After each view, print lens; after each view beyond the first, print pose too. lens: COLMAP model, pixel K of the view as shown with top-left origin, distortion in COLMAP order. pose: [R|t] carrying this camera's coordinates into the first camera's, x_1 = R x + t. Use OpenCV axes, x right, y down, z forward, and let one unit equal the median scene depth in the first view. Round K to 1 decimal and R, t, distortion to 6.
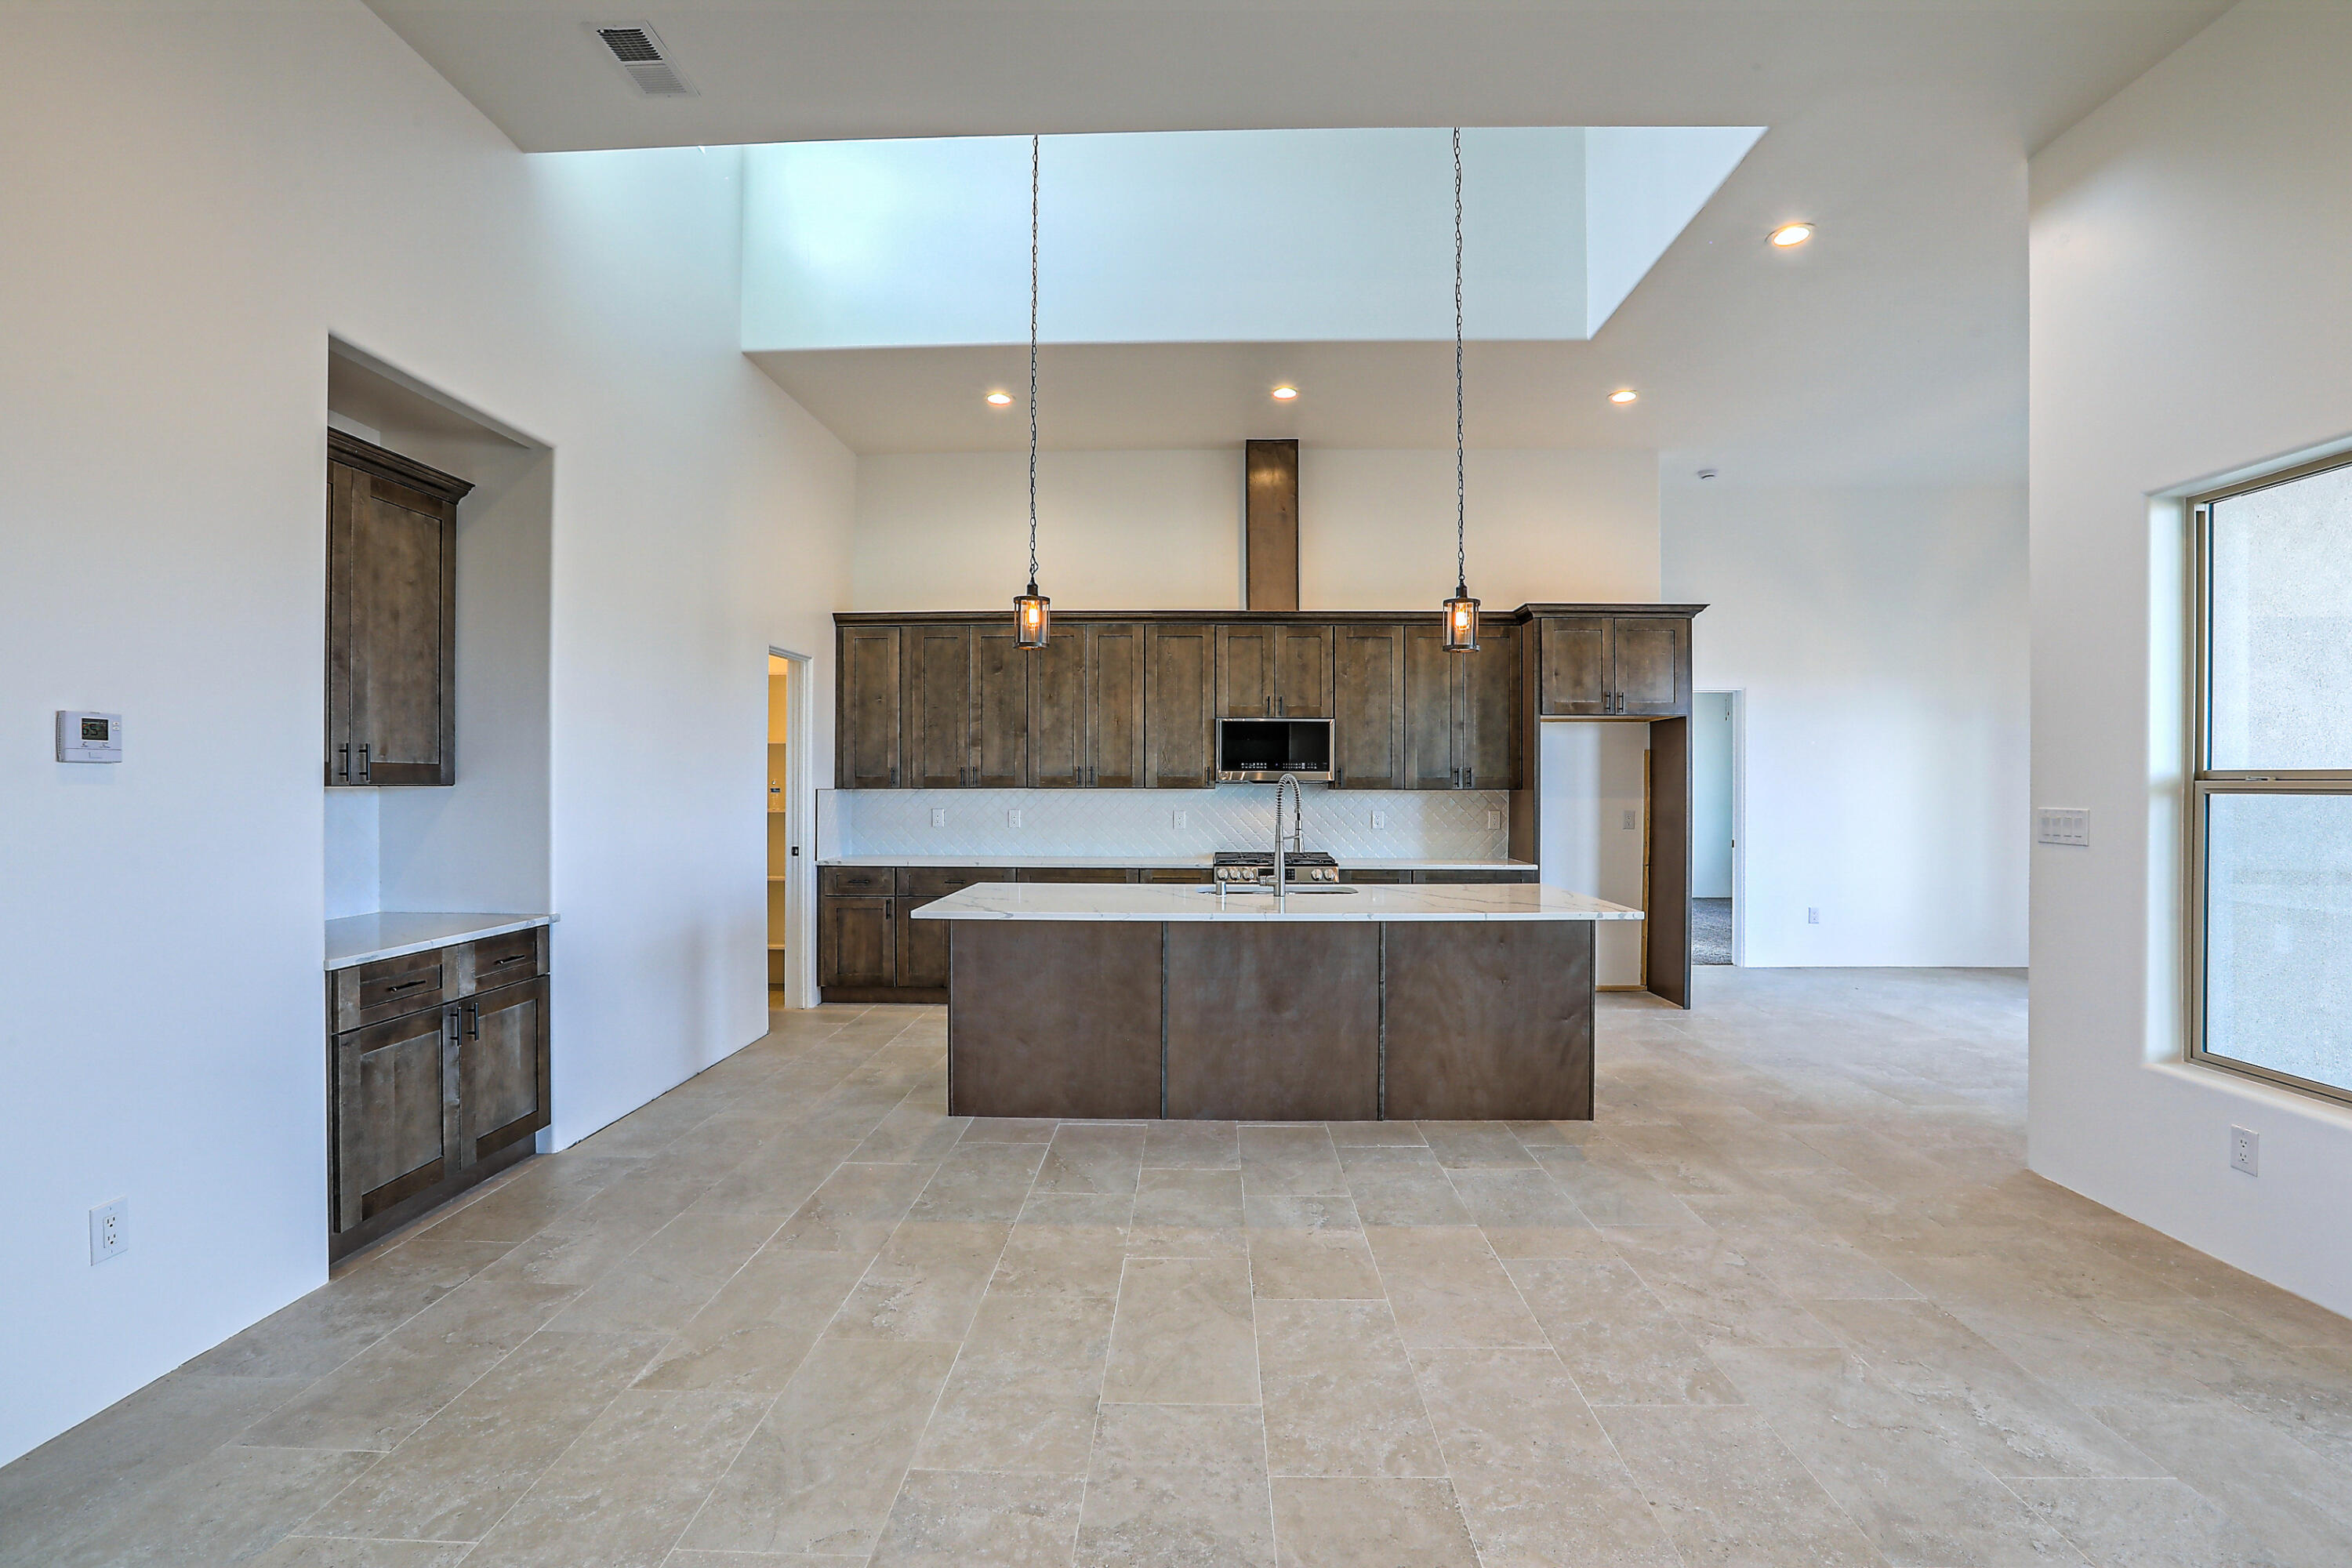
lens RADIAL K [[1070.6, 0, 1185.9], [0, 1070.6, 783.6], [0, 0, 1]] dist [-0.049817, 0.016094]
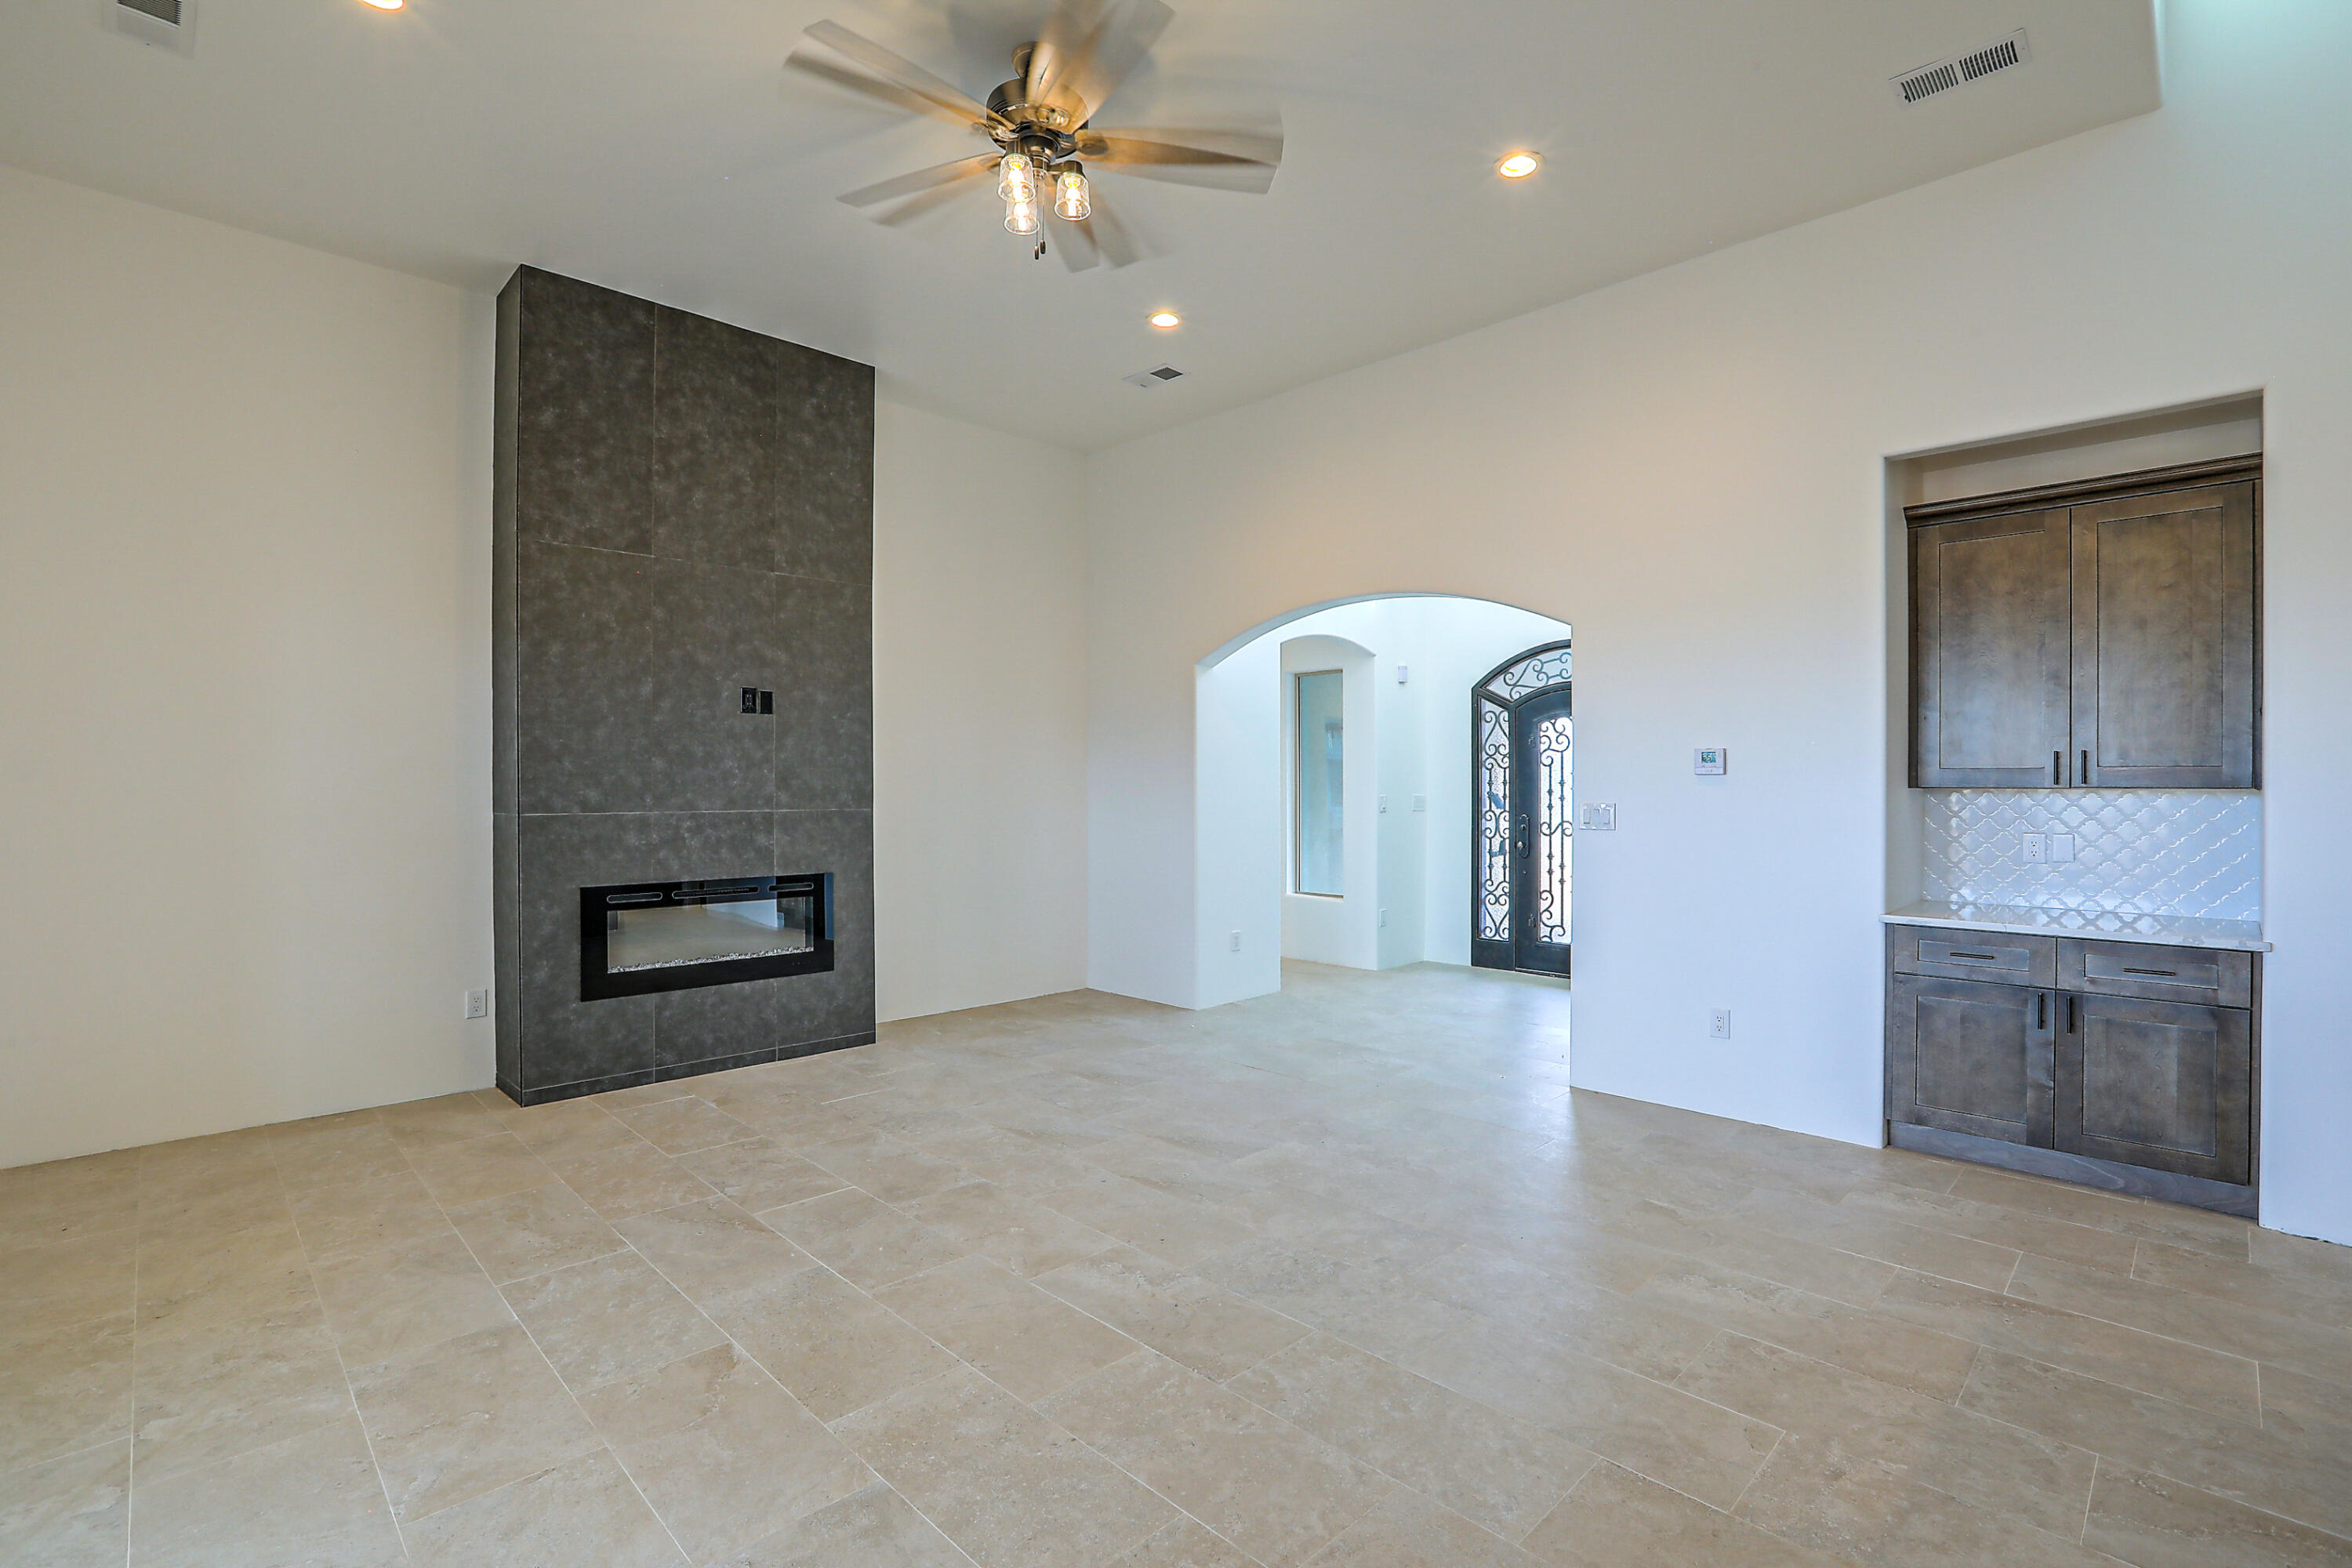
lens RADIAL K [[1070.6, 0, 1181.9], [0, 1070.6, 791.3], [0, 0, 1]] dist [-0.049817, 0.016094]
pose [[-0.694459, 0.005645, -0.719510, 0.602358], [0.000587, 0.999973, 0.007280, -0.003435], [0.719532, 0.004633, -0.694444, 0.957349]]
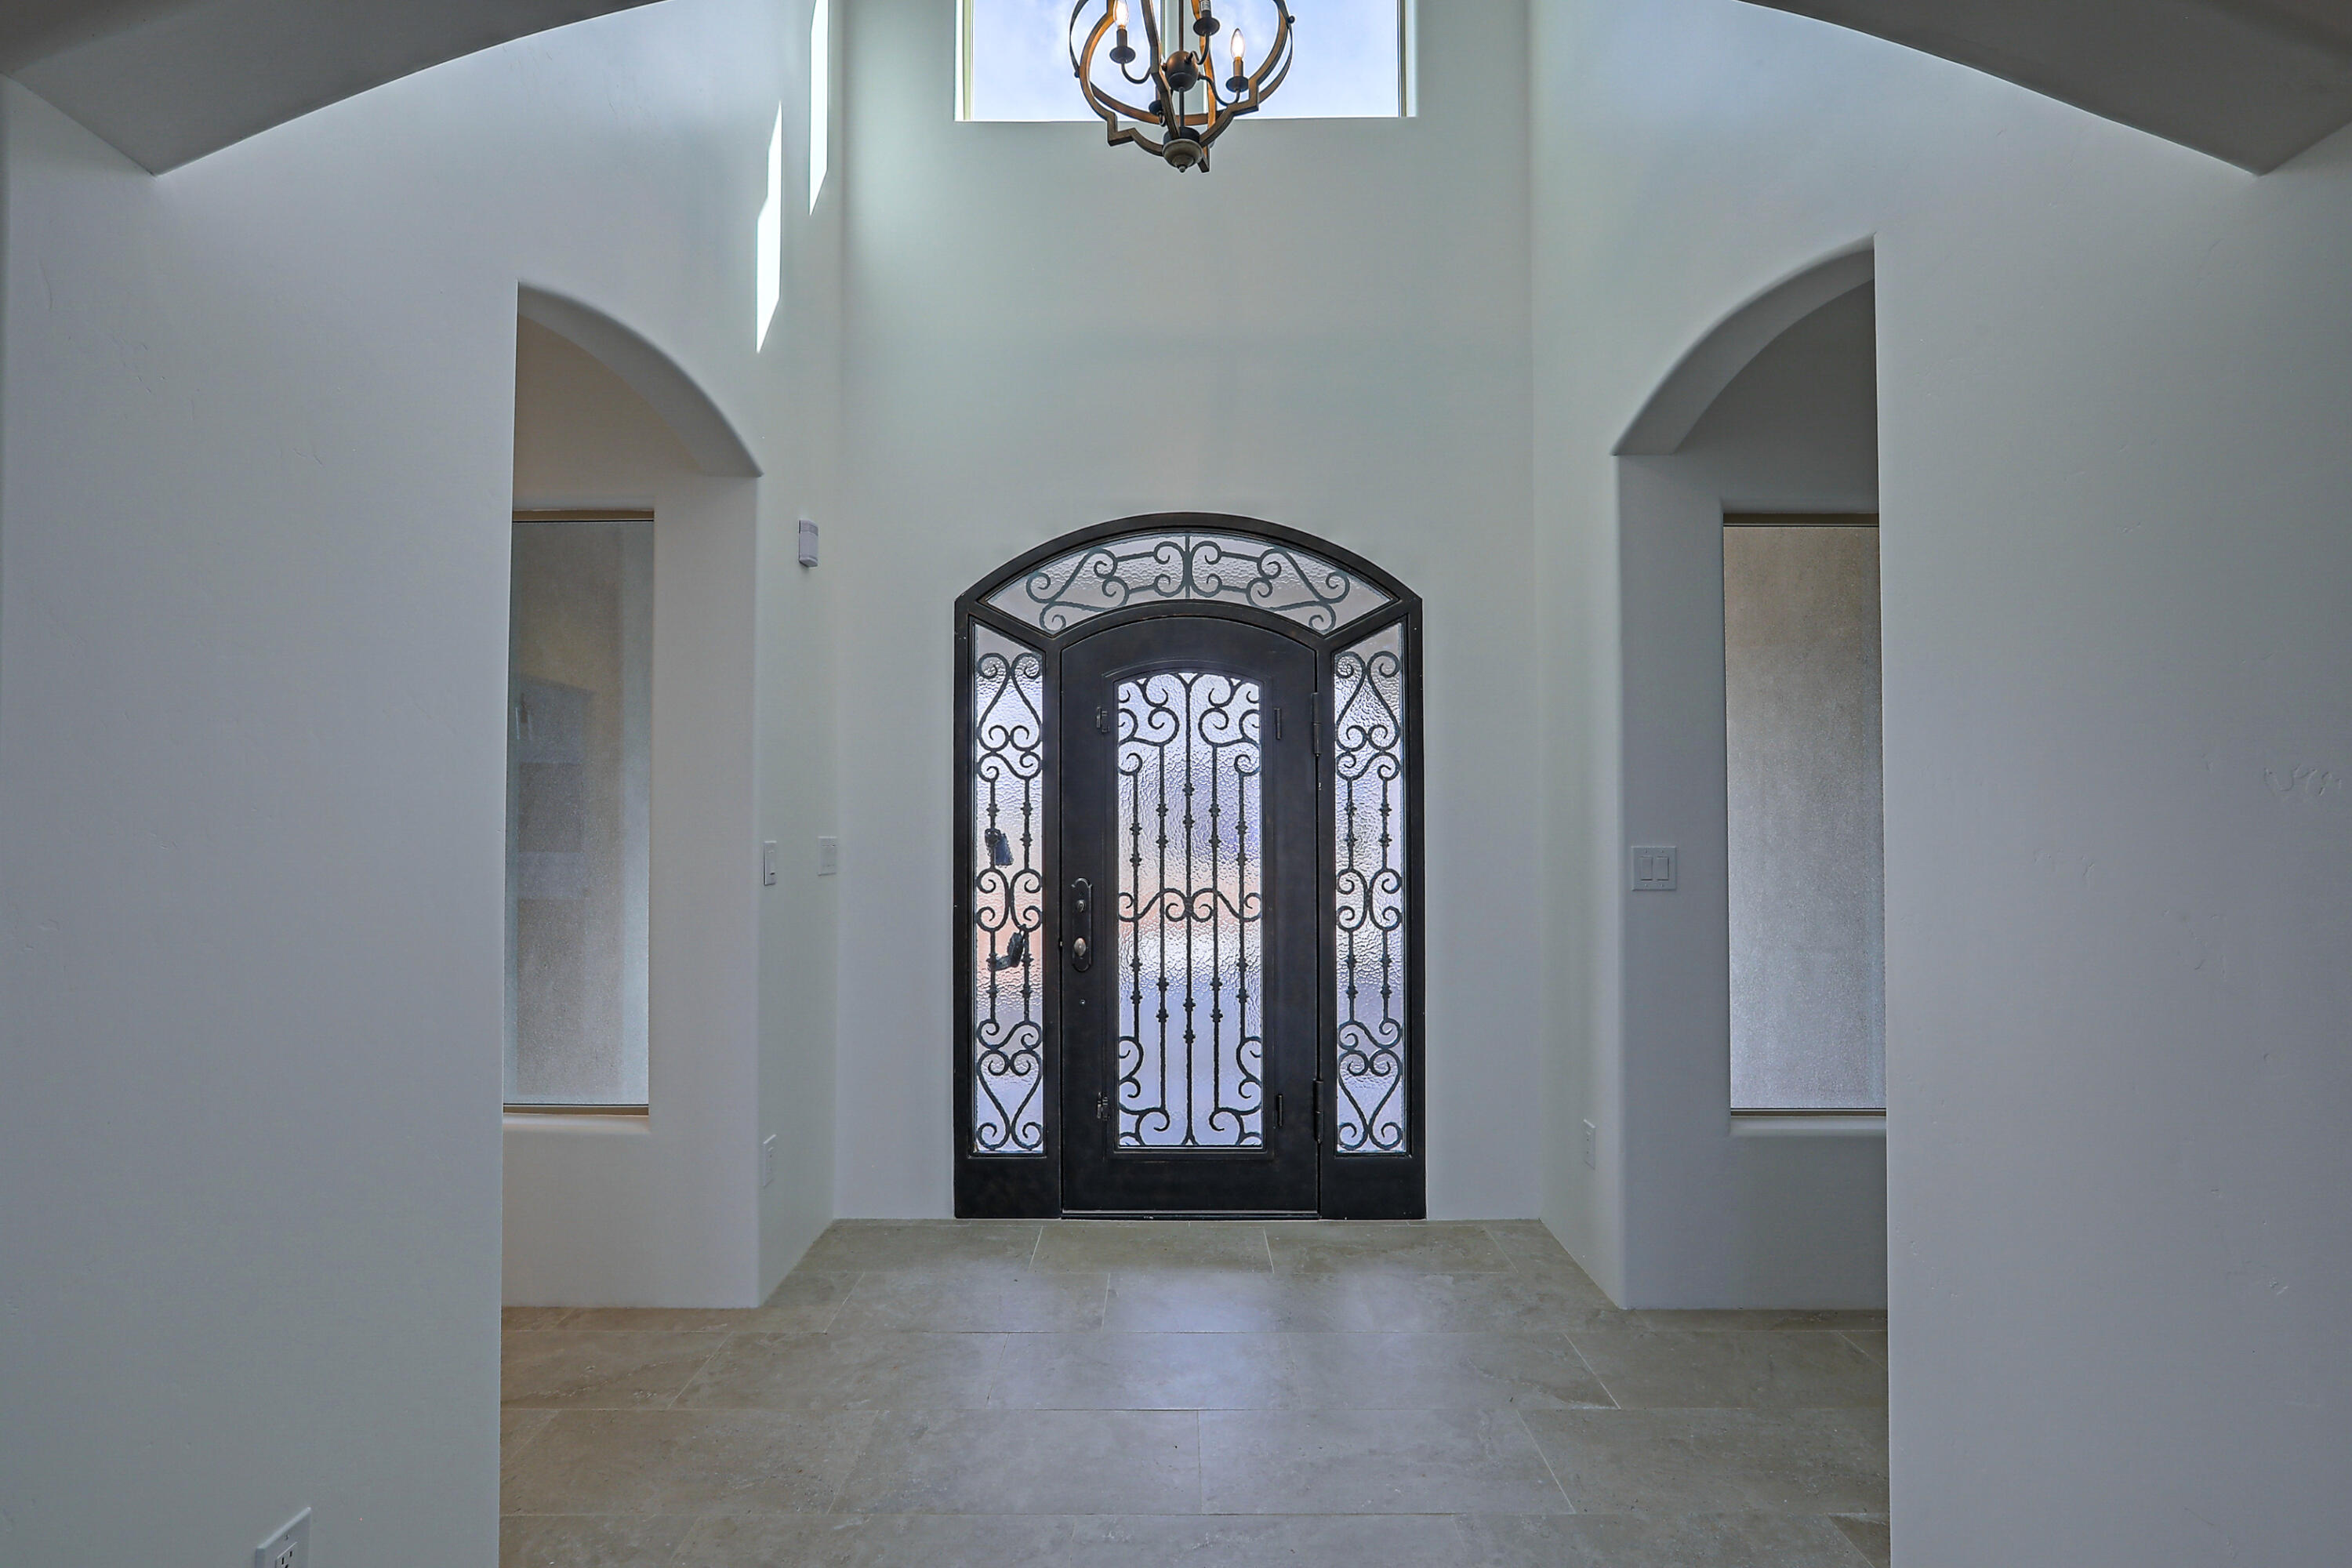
lens RADIAL K [[1070.6, 0, 1164.7], [0, 1070.6, 775.3], [0, 0, 1]] dist [-0.049817, 0.016094]
pose [[0.036278, -0.023422, -0.999067, -0.343613], [-0.002528, 0.999720, -0.023529, -0.012560], [0.999339, 0.003379, 0.036209, 0.072728]]
